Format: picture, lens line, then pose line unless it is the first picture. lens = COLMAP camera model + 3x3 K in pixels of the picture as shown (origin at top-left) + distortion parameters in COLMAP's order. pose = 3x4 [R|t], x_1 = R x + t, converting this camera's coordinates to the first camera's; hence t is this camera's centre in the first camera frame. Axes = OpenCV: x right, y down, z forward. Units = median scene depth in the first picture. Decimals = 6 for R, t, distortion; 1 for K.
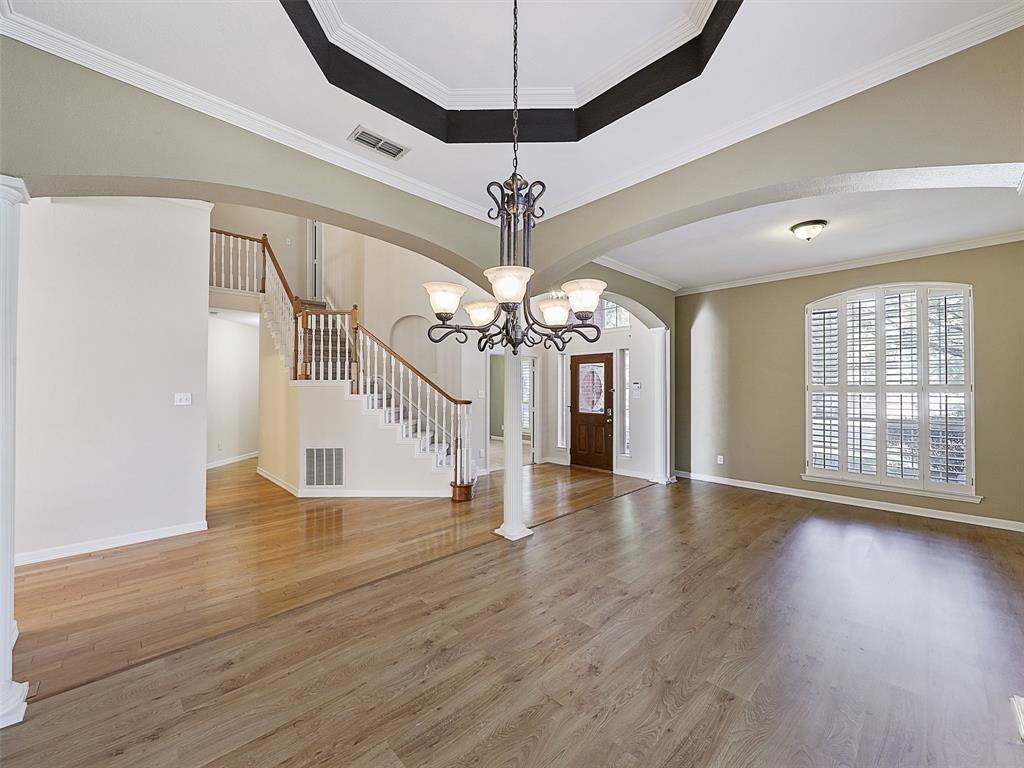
lens RADIAL K [[409.5, 0, 512.0], [0, 409.5, 384.0], [0, 0, 1]] dist [0.019021, 0.000131]
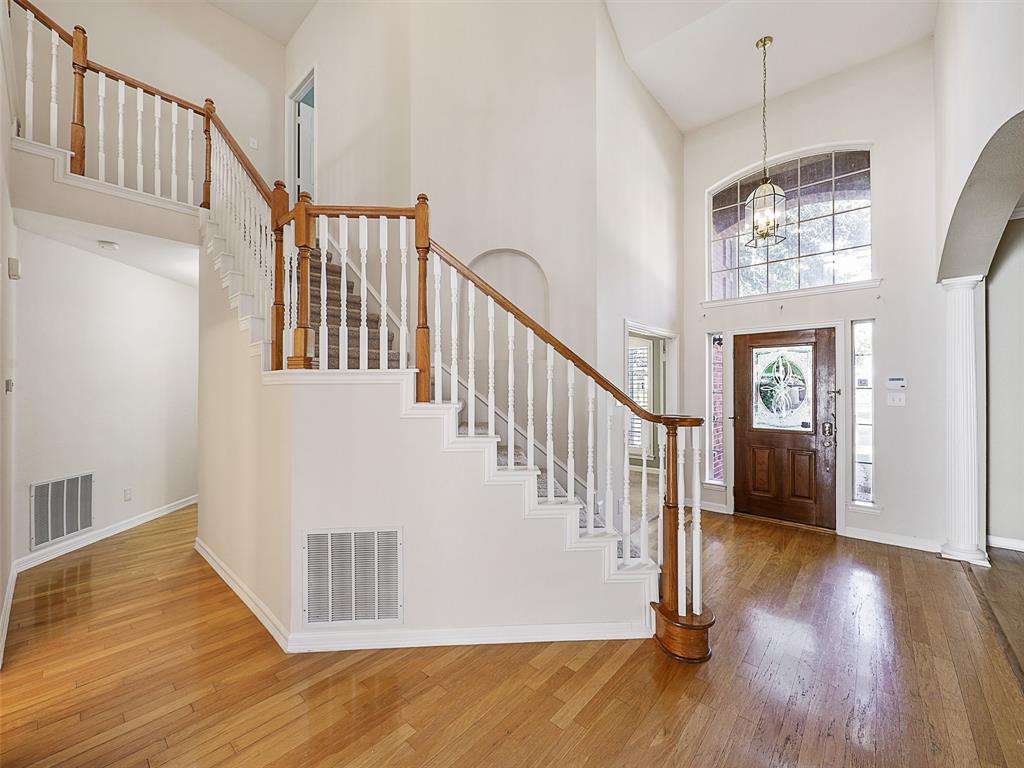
lens RADIAL K [[411.2, 0, 512.0], [0, 411.2, 384.0], [0, 0, 1]] dist [0.003014, 0.000384]
pose [[0.996908, -0.001035, 0.078574, -0.322717], [0.001007, 0.999999, 0.000405, 0.004882], [-0.078574, -0.000324, 0.996908, 0.562584]]
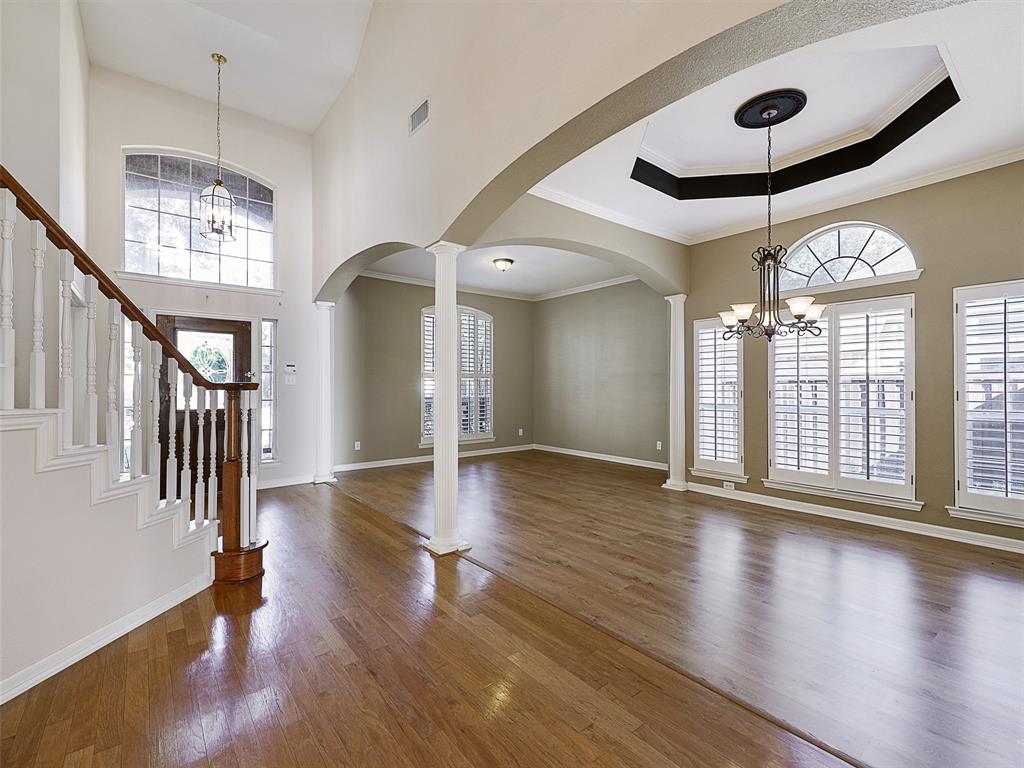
lens RADIAL K [[459.0, 0, 512.0], [0, 459.0, 384.0], [0, 0, 1]] dist [0.003158, 0.000156]
pose [[0.087445, 0.002340, 0.996167, -0.639436], [-0.005953, 0.999981, -0.001826, 0.038959], [-0.996152, -0.005770, 0.087458, 0.592140]]
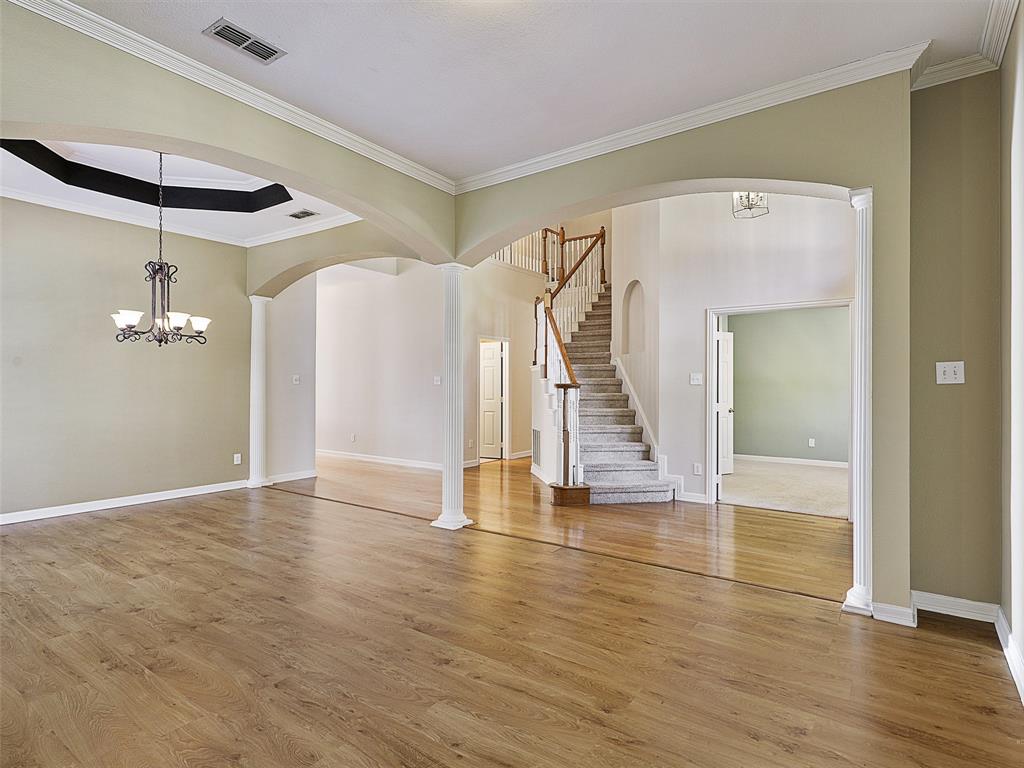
lens RADIAL K [[538.3, 0, 512.0], [0, 538.3, 384.0], [0, 0, 1]] dist [0.003552, 0.000842]
pose [[0.178928, -0.000799, -0.983862, 0.897651], [0.006464, 0.999979, 0.000363, 0.038763], [0.983841, -0.006425, 0.178929, 0.680310]]
